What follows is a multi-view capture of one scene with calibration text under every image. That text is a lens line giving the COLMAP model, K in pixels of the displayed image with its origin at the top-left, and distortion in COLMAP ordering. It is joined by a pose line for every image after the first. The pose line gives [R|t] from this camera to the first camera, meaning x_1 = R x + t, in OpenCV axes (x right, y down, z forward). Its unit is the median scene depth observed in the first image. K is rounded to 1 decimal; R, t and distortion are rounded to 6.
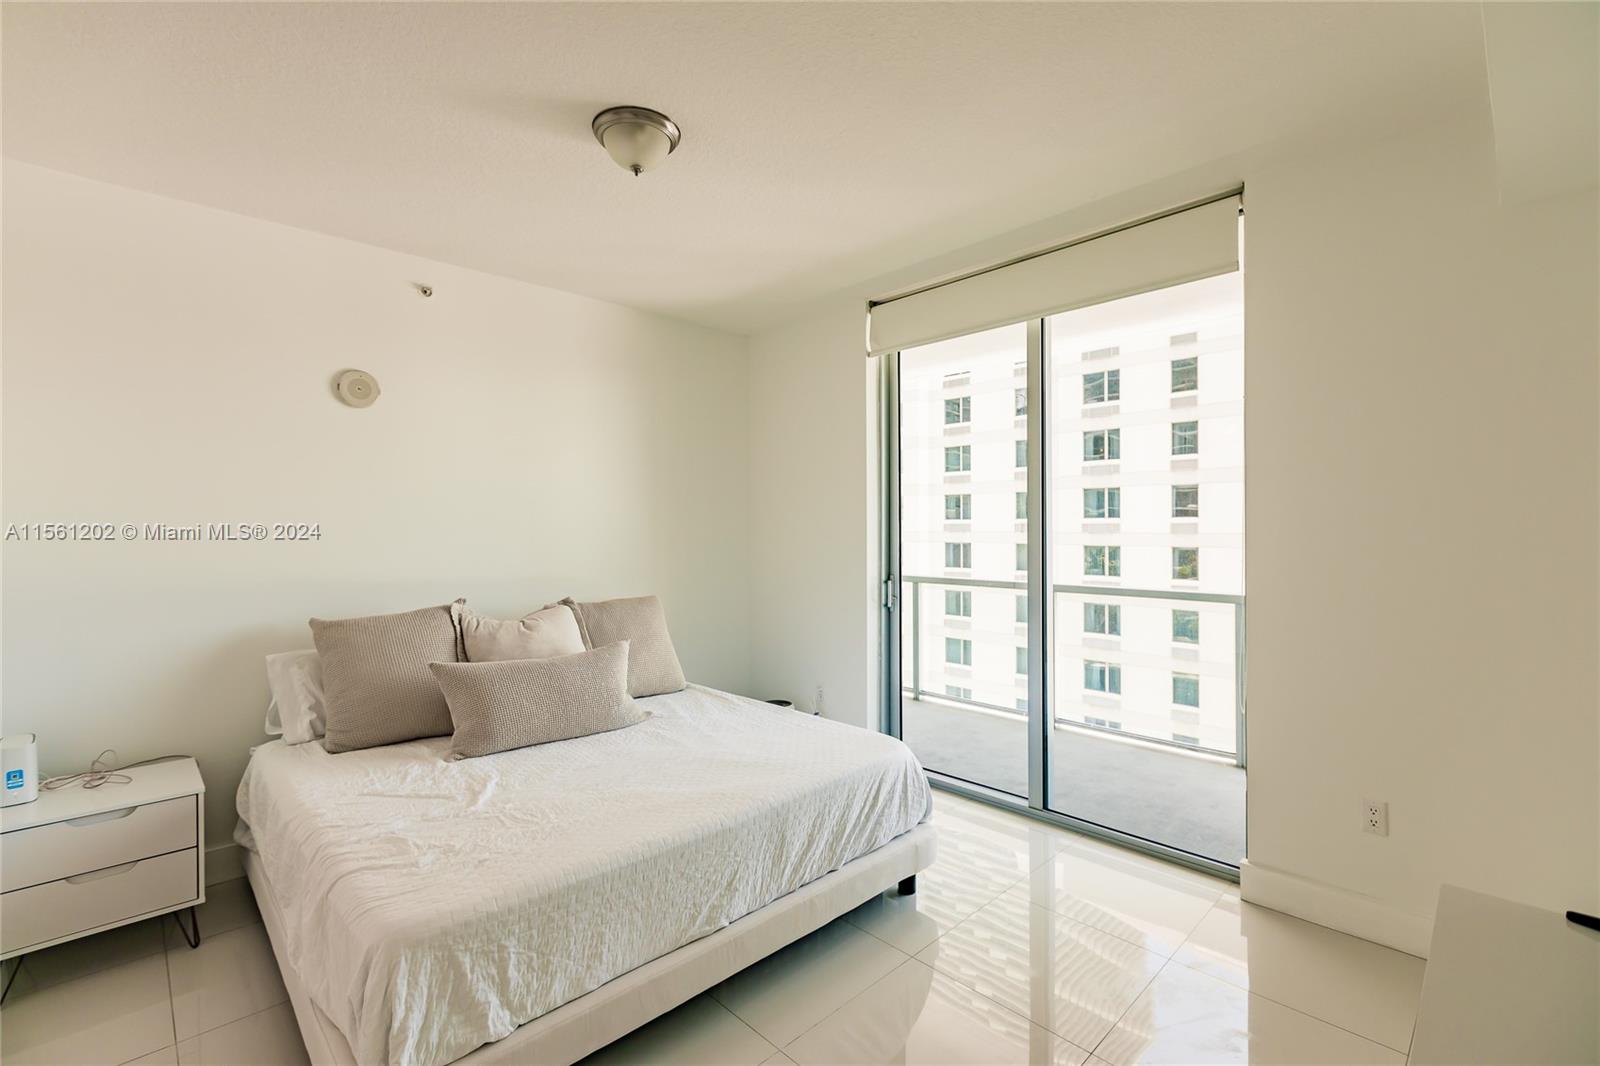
lens RADIAL K [[711.5, 0, 797.4], [0, 711.5, 530.4], [0, 0, 1]] dist [-0.001533, 0.000154]
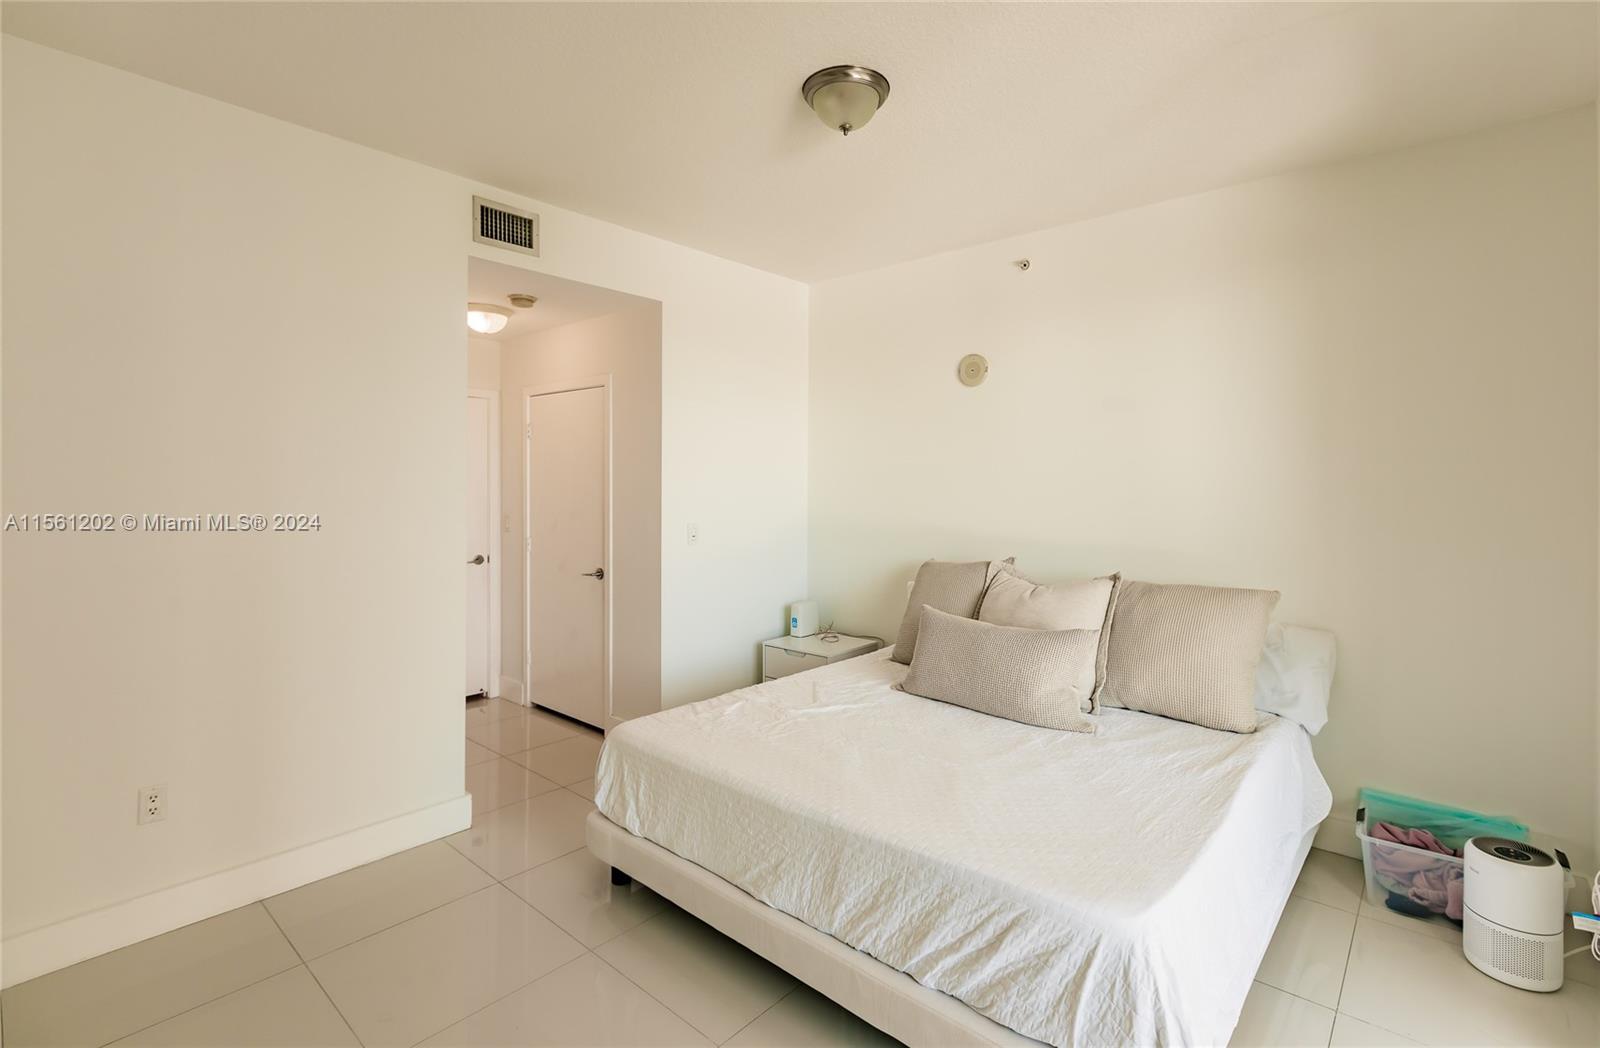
lens RADIAL K [[737.9, 0, 801.6], [0, 737.9, 480.0], [0, 0, 1]] dist [-0.000243, -0.000065]
pose [[0.076186, 0.000141, -0.997094, 0.847630], [-0.006700, 0.999977, -0.000371, -0.020065], [0.997071, 0.006709, 0.076185, 0.905720]]
